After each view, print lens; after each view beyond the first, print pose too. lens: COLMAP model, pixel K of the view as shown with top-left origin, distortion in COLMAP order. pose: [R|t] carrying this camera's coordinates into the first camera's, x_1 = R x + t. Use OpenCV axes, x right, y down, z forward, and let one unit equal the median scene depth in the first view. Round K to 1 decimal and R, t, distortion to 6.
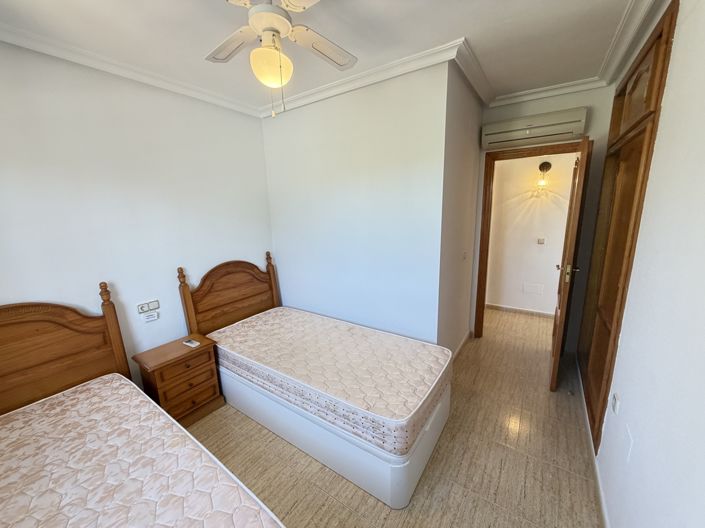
lens RADIAL K [[283.3, 0, 350.8], [0, 283.3, 266.3], [0, 0, 1]] dist [-0.000671, -0.000075]
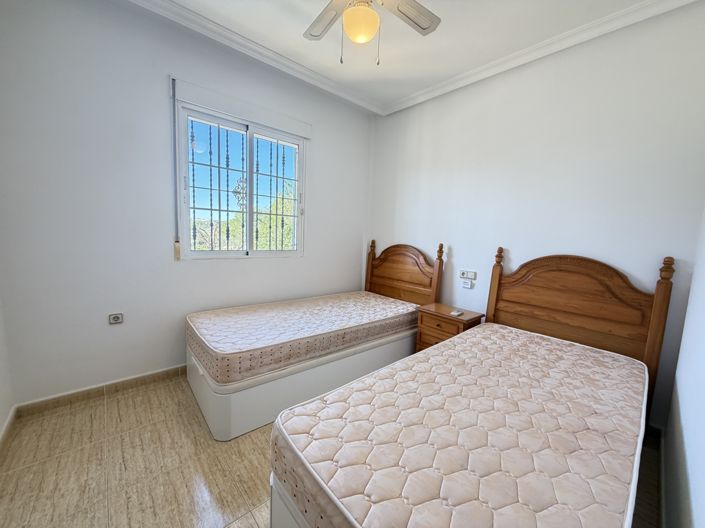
lens RADIAL K [[283.3, 0, 350.8], [0, 283.3, 266.3], [0, 0, 1]] dist [-0.000671, -0.000075]
pose [[-0.257411, 0.125006, -0.958182, 0.433605], [-0.230287, 0.955090, 0.186468, 0.003678], [0.938460, 0.268656, -0.217063, 0.680188]]
